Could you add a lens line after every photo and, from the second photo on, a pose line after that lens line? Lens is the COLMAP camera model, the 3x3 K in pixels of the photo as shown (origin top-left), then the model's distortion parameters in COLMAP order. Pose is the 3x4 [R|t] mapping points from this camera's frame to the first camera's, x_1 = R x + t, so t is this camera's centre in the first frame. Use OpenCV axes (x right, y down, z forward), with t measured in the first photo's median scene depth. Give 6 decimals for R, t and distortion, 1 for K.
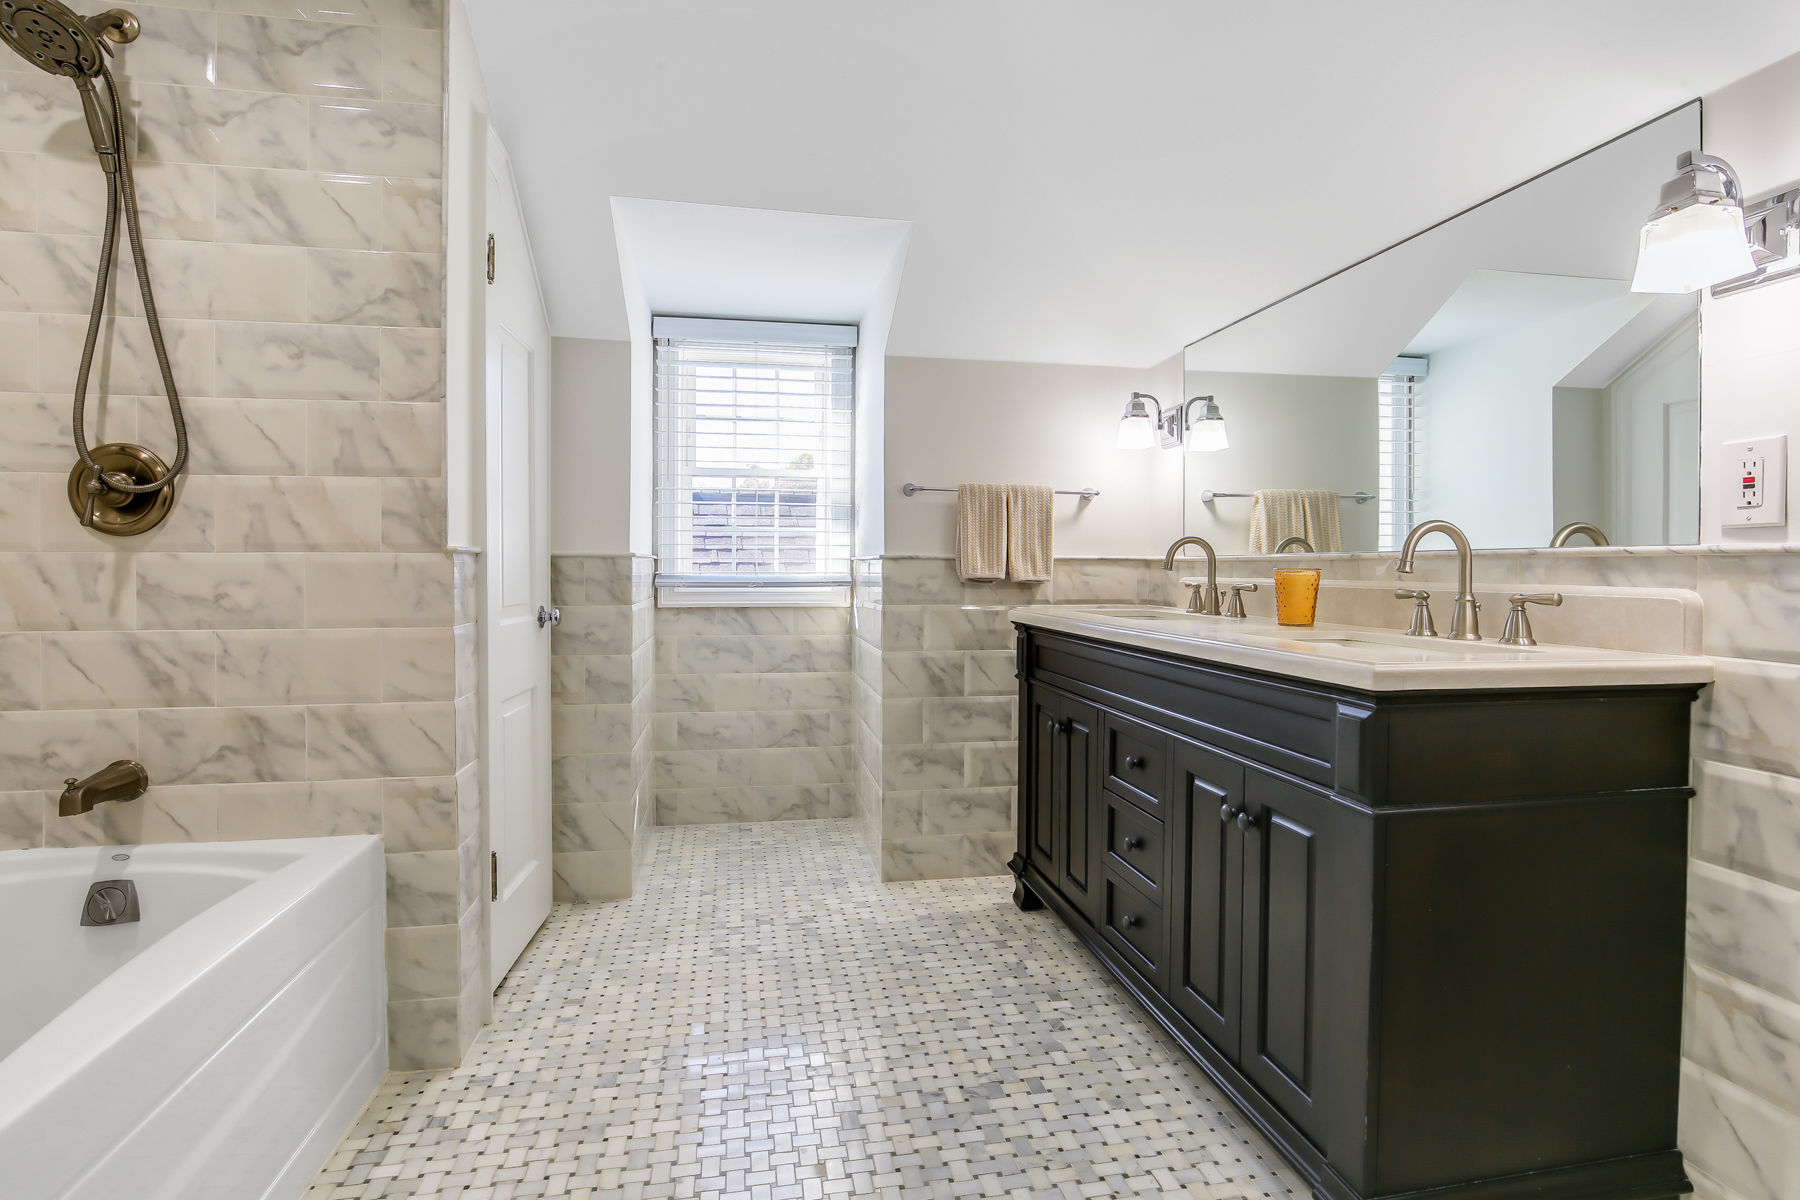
lens RADIAL K [[860.1, 0, 898.5], [0, 860.1, 588.1], [0, 0, 1]] dist [-0.031056, 0.009072]
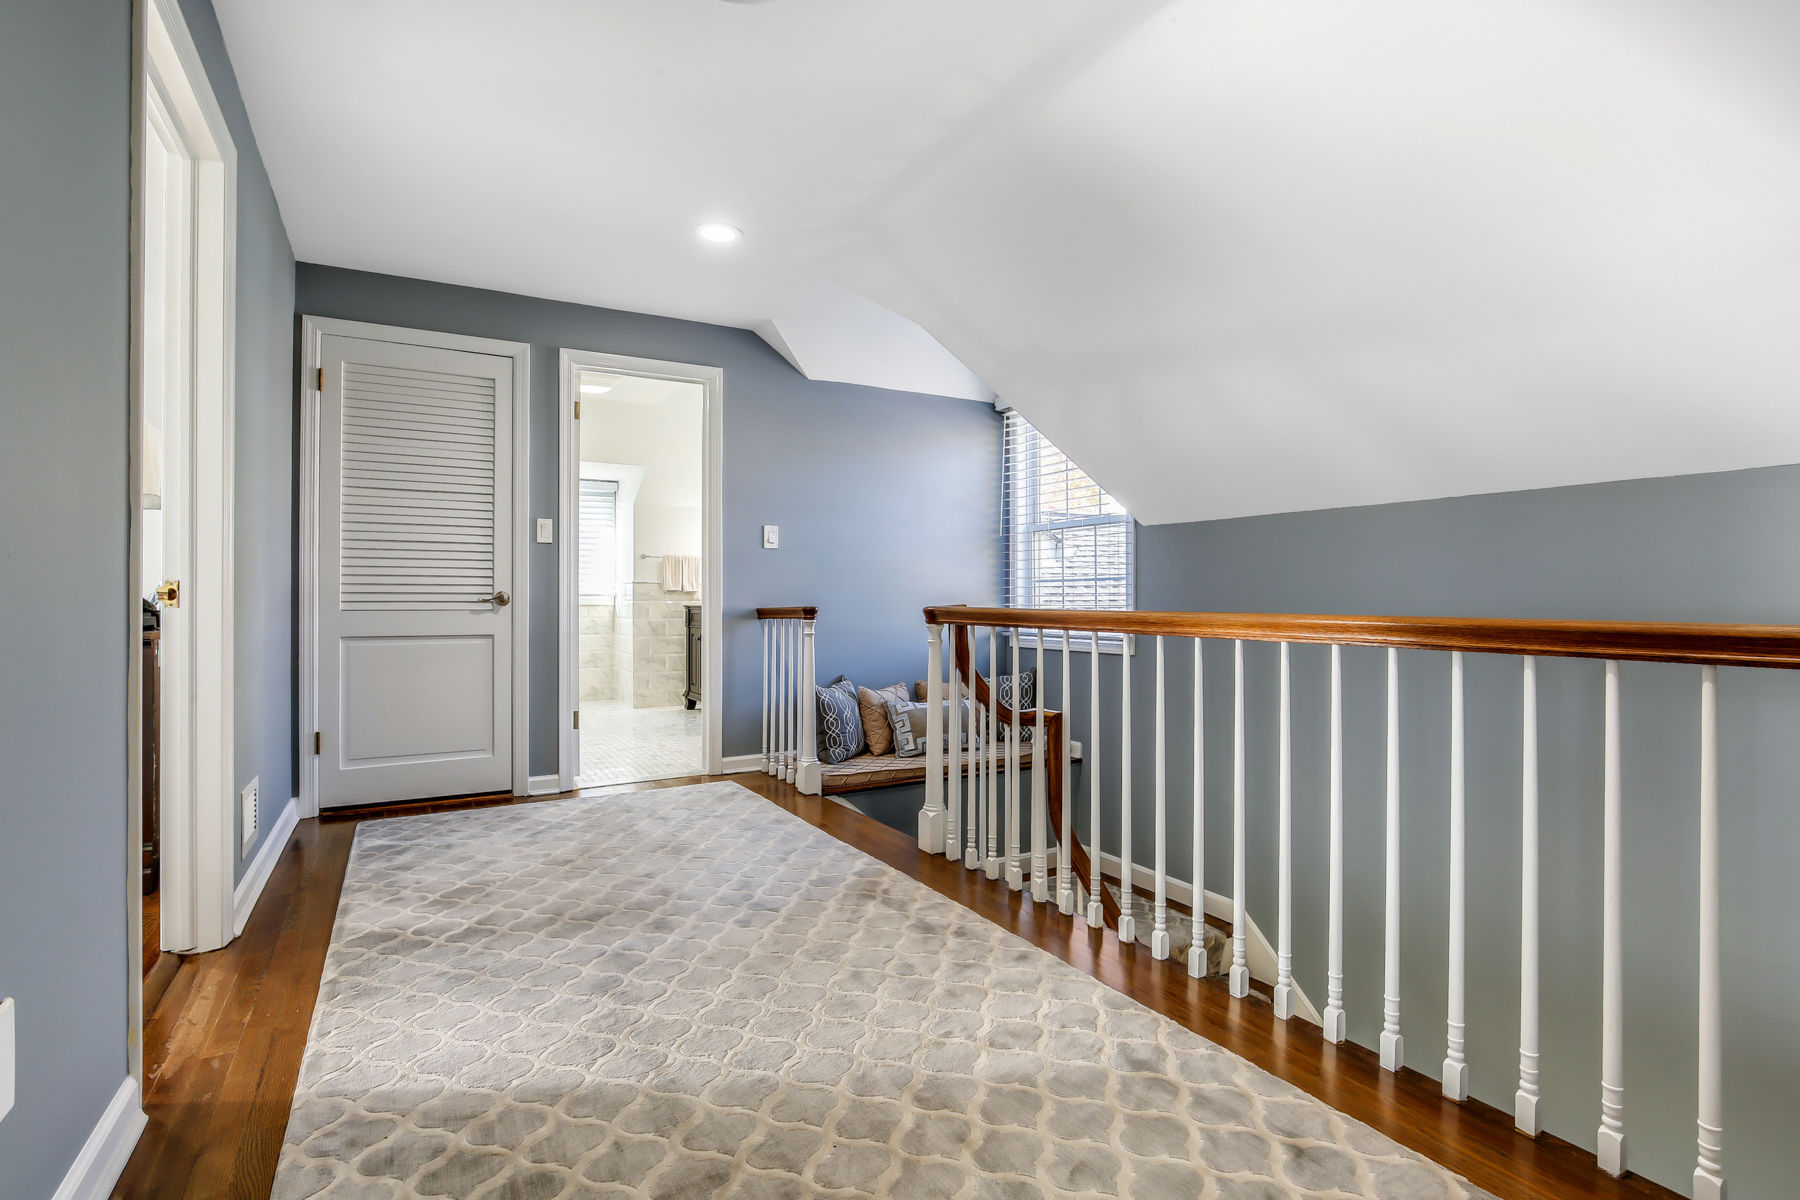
lens RADIAL K [[860.1, 0, 900.6], [0, 860.1, 599.4], [0, 0, 1]] dist [-0.031056, 0.009072]
pose [[0.945030, -0.003911, 0.326961, -0.100190], [0.009869, 0.999814, -0.016568, 0.065578], [-0.326835, 0.018884, 0.944893, -1.684032]]
